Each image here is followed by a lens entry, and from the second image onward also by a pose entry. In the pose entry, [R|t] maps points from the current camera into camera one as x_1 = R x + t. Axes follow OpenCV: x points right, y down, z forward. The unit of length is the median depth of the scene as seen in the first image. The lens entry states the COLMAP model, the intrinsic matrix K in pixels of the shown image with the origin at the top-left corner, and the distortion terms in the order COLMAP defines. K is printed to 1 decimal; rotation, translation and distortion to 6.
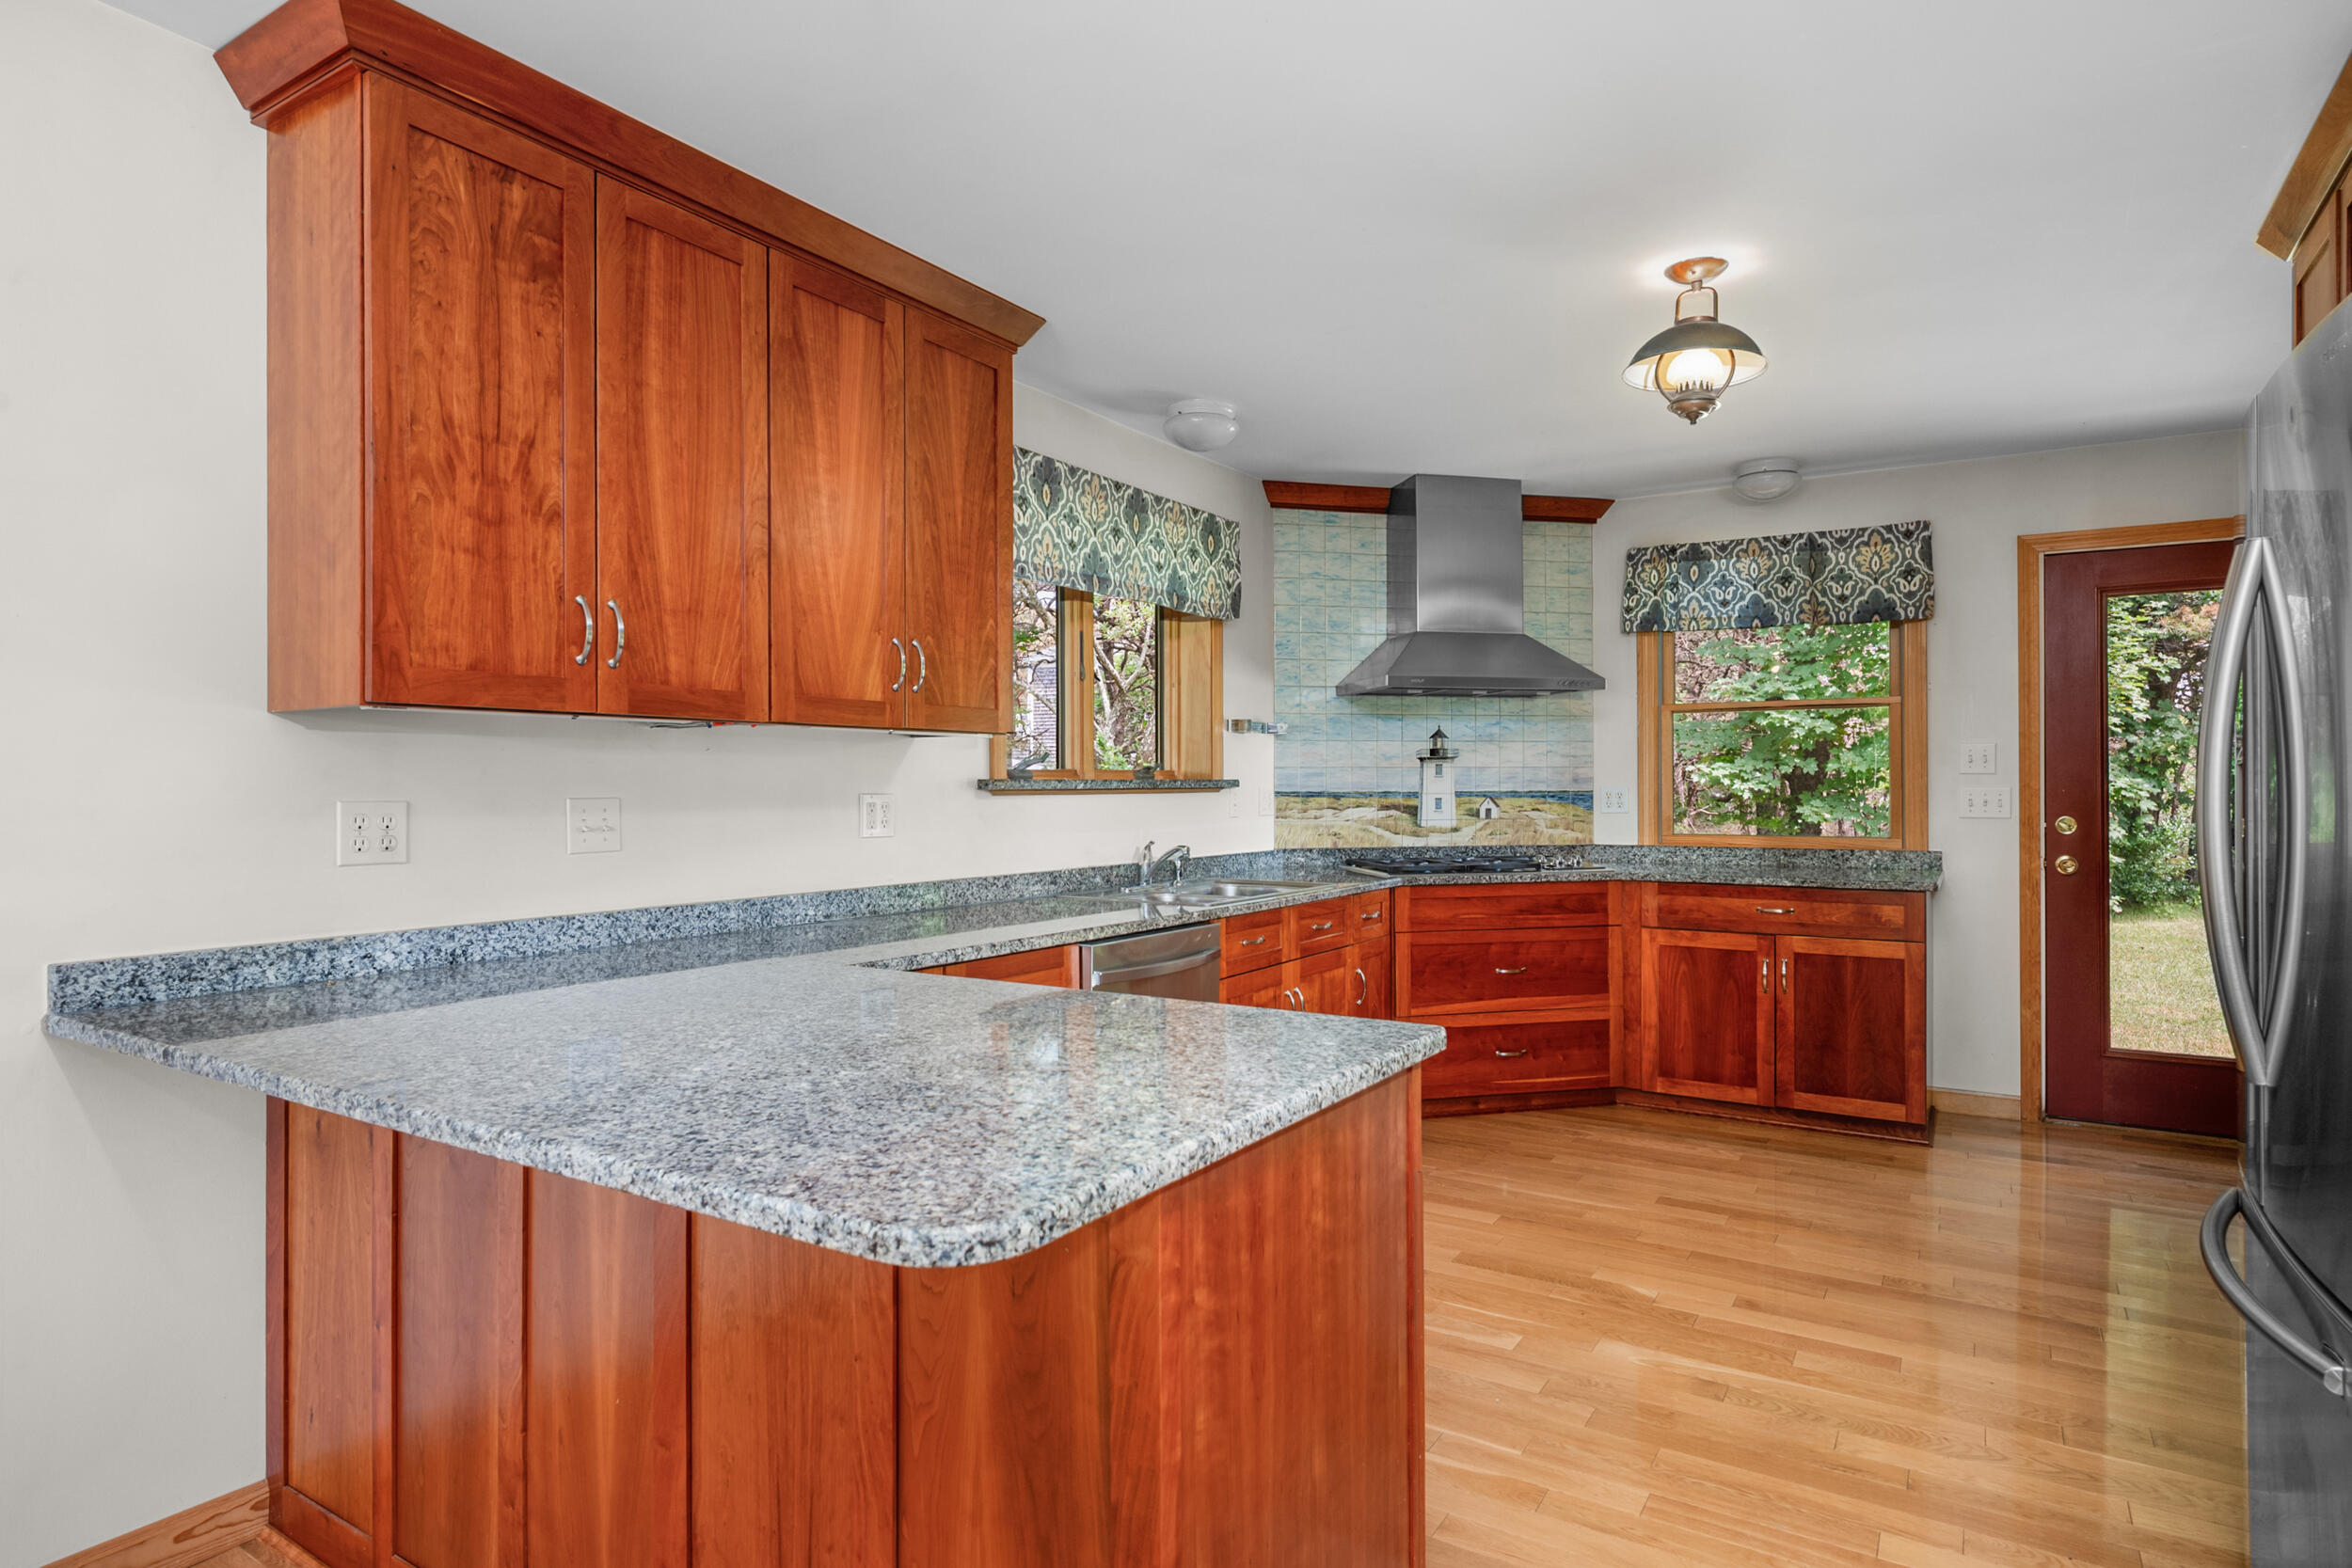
lens RADIAL K [[1294.2, 0, 1153.5], [0, 1294.2, 784.6], [0, 0, 1]] dist [0.018217, -0.001436]
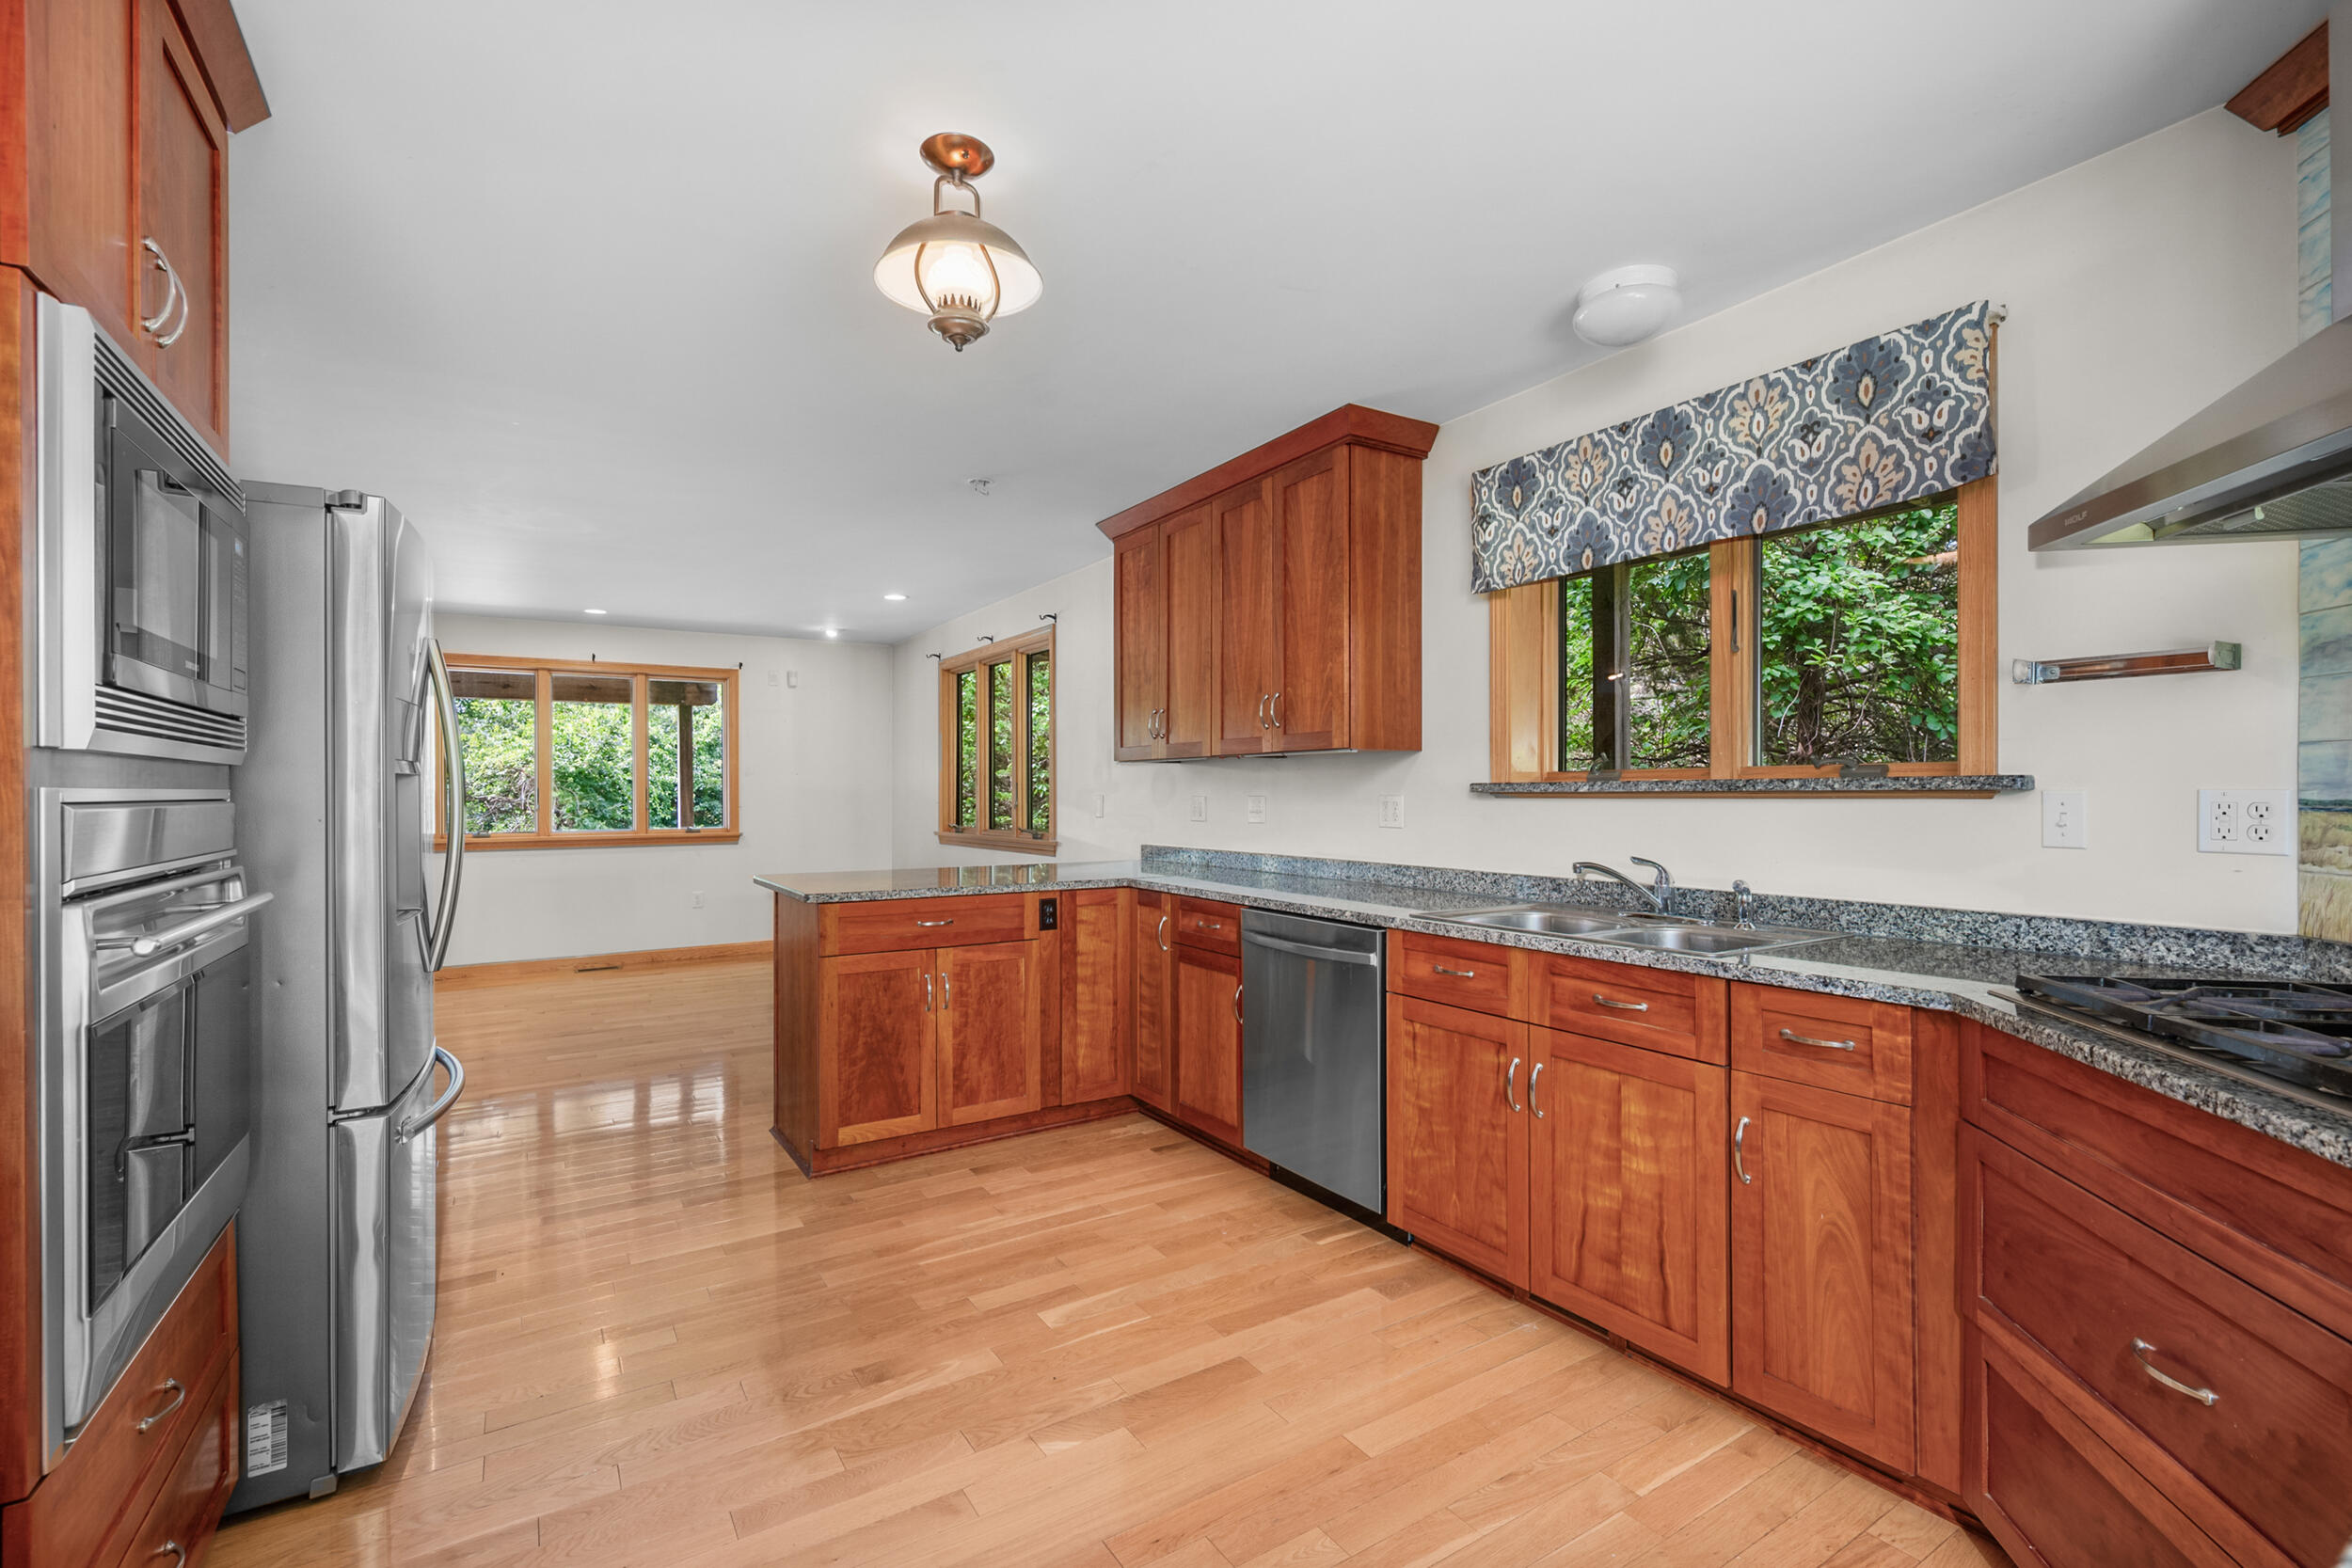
lens RADIAL K [[1037.8, 0, 1189.2], [0, 1037.8, 796.4], [0, 0, 1]] dist [-0.002460, -0.000095]
pose [[-0.411418, 0.005414, -0.911431, 0.576634], [0.002078, 0.999985, 0.005002, 0.001797], [0.911445, 0.000164, -0.411423, 0.844801]]
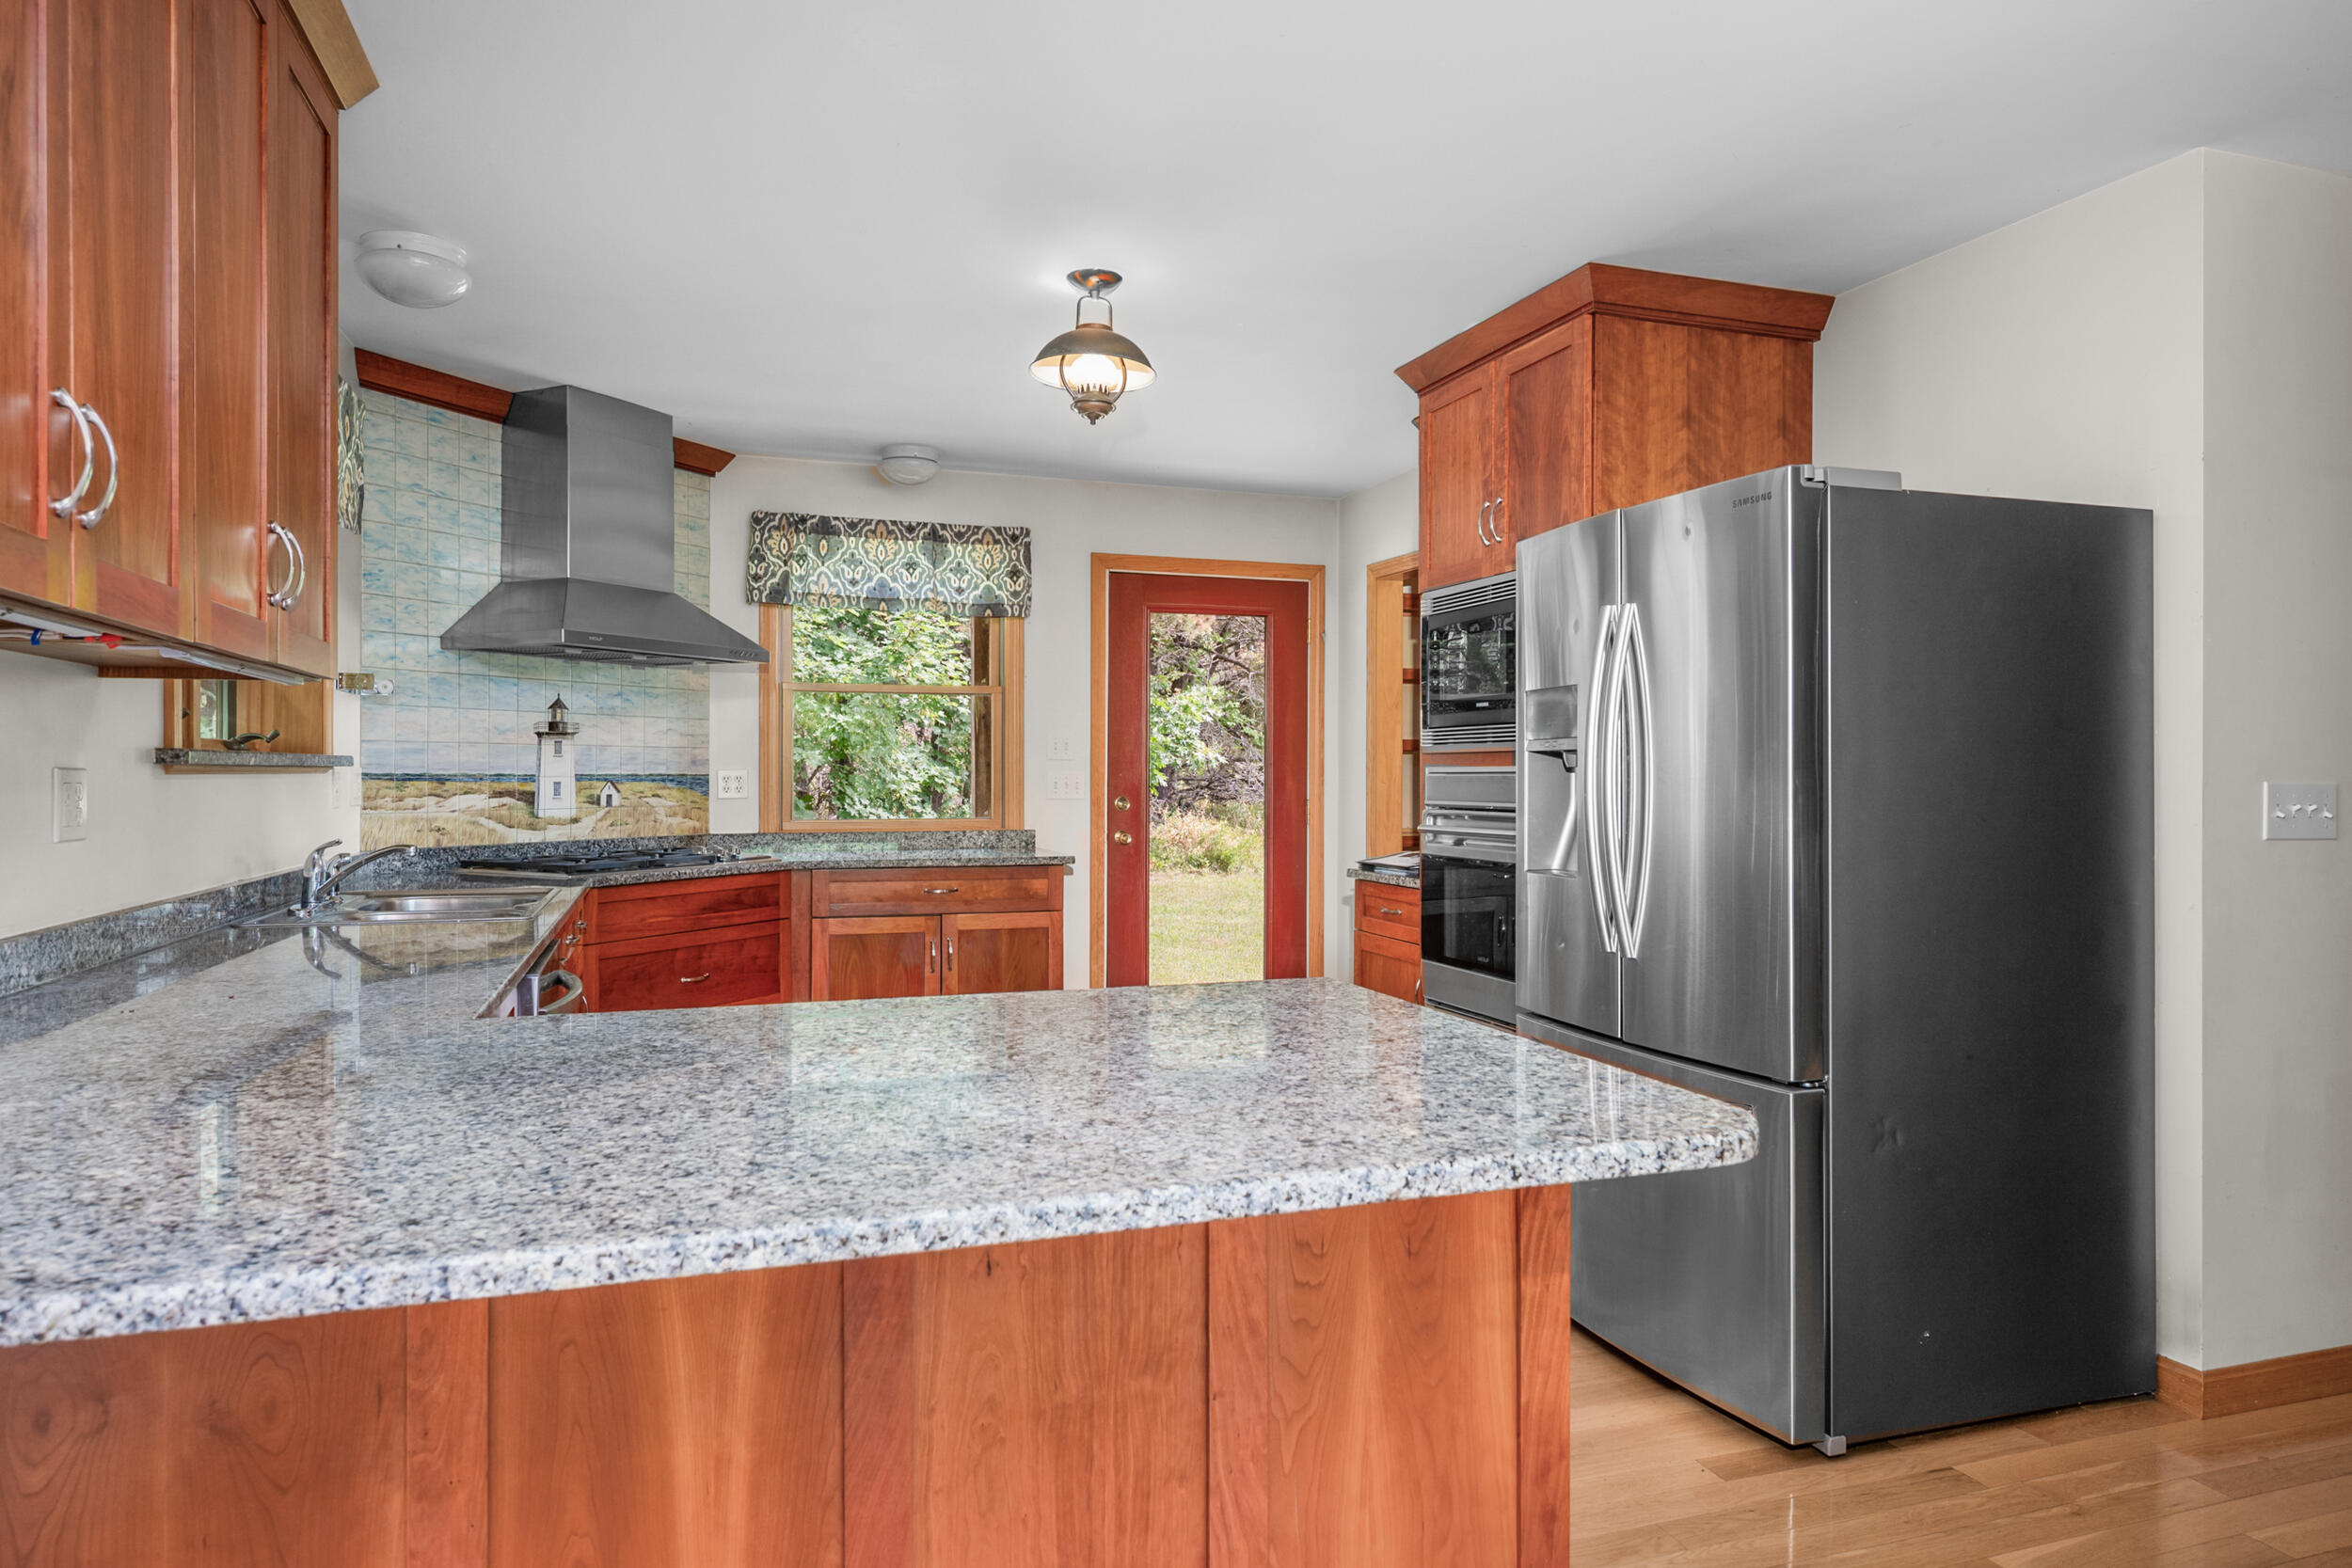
lens RADIAL K [[1503.2, 0, 1183.2], [0, 1503.2, 775.2], [0, 0, 1]] dist [-0.048226, 0.044538]
pose [[0.606592, 0.003821, 0.795004, -0.308319], [-0.003066, 0.999992, -0.002467, 0.007616], [-0.795007, -0.000941, 0.606599, 0.120917]]
